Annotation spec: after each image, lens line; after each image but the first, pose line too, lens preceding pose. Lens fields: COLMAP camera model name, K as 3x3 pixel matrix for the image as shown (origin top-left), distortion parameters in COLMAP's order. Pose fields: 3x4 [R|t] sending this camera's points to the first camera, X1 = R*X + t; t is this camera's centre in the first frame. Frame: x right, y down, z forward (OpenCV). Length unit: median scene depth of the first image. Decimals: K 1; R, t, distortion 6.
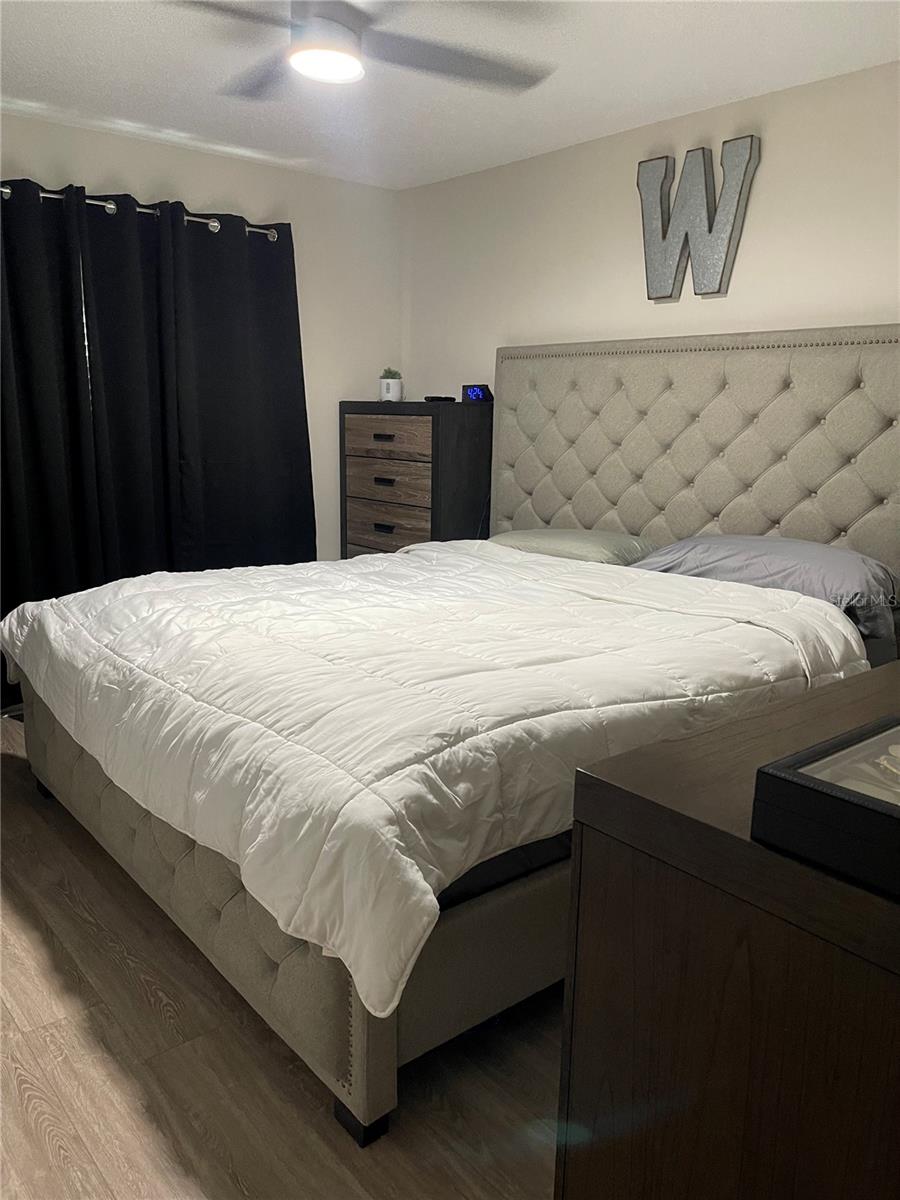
lens RADIAL K [[908.3, 0, 455.3], [0, 908.3, 605.9], [0, 0, 1]] dist [0.059177, -0.088148]
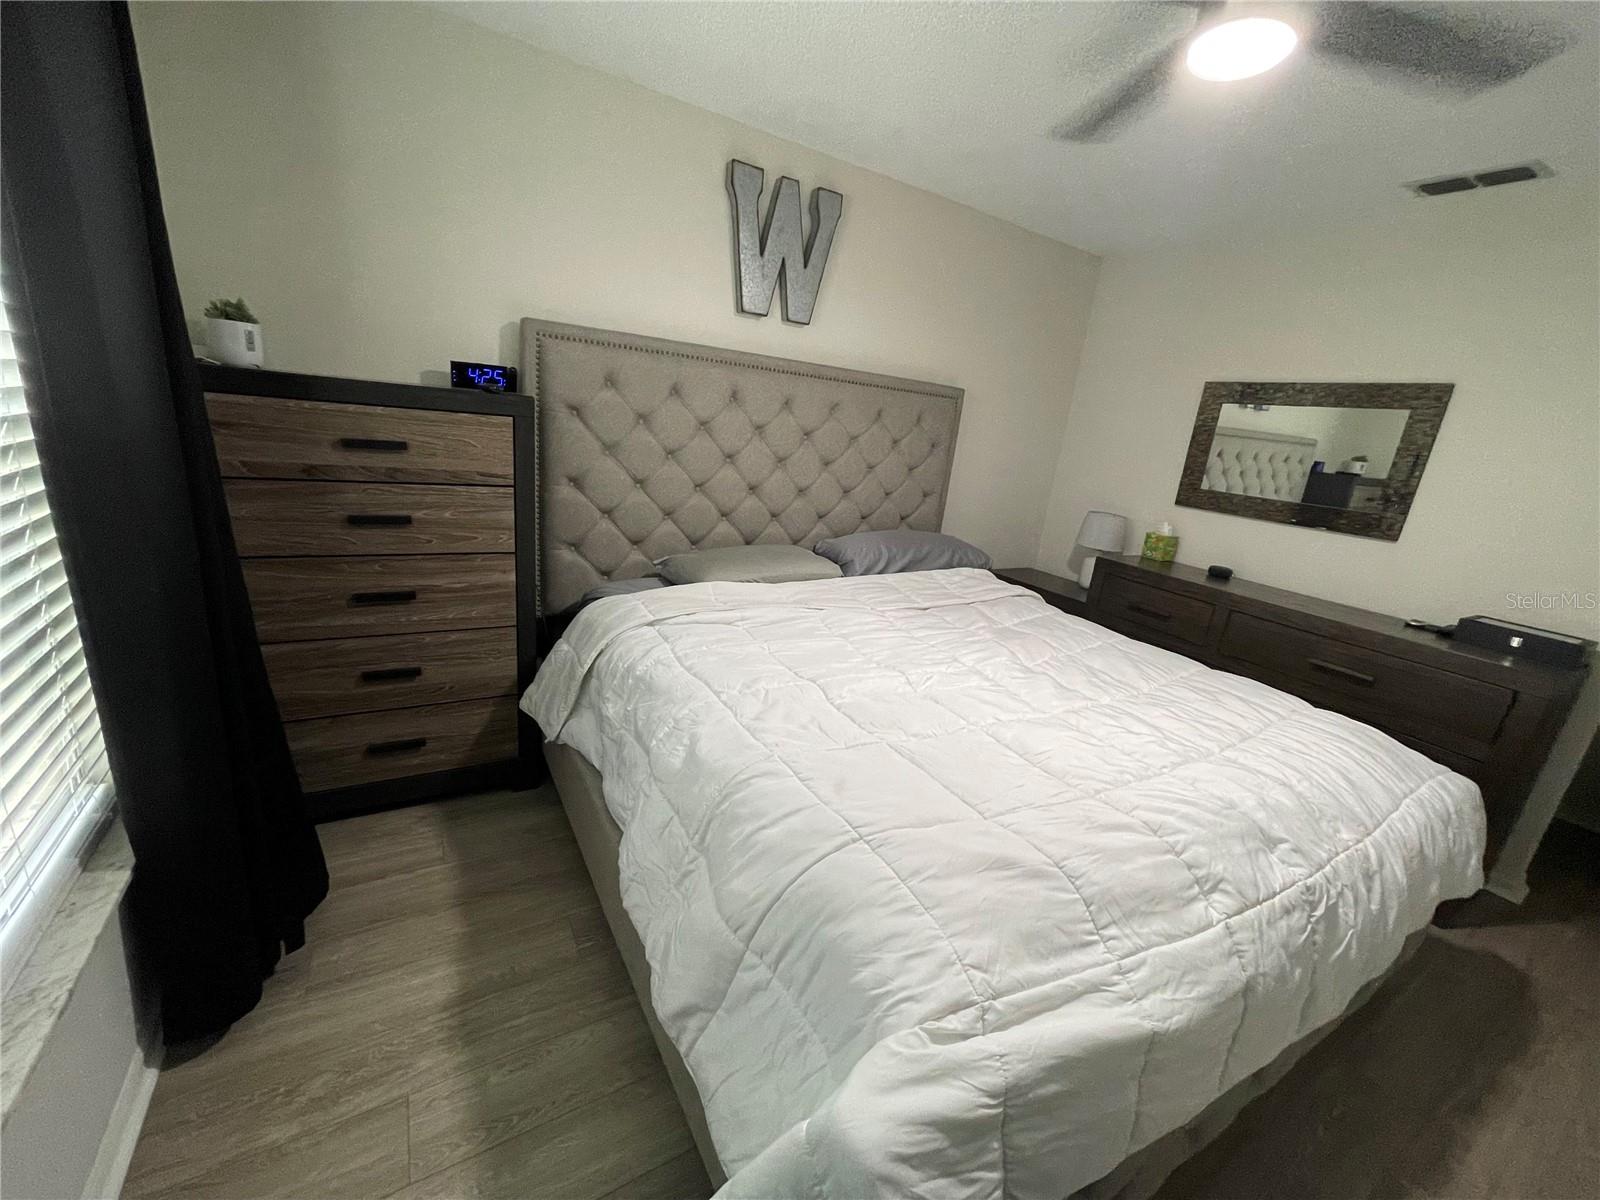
lens RADIAL K [[644.2, 0, 795.0], [0, 644.2, 601.5], [0, 0, 1]] dist [-0.006102, -0.000021]
pose [[0.171842, -0.277370, 0.945271, -0.629640], [0.102405, 0.959375, 0.262892, -0.244000], [-0.979787, 0.051625, 0.193265, 0.960009]]
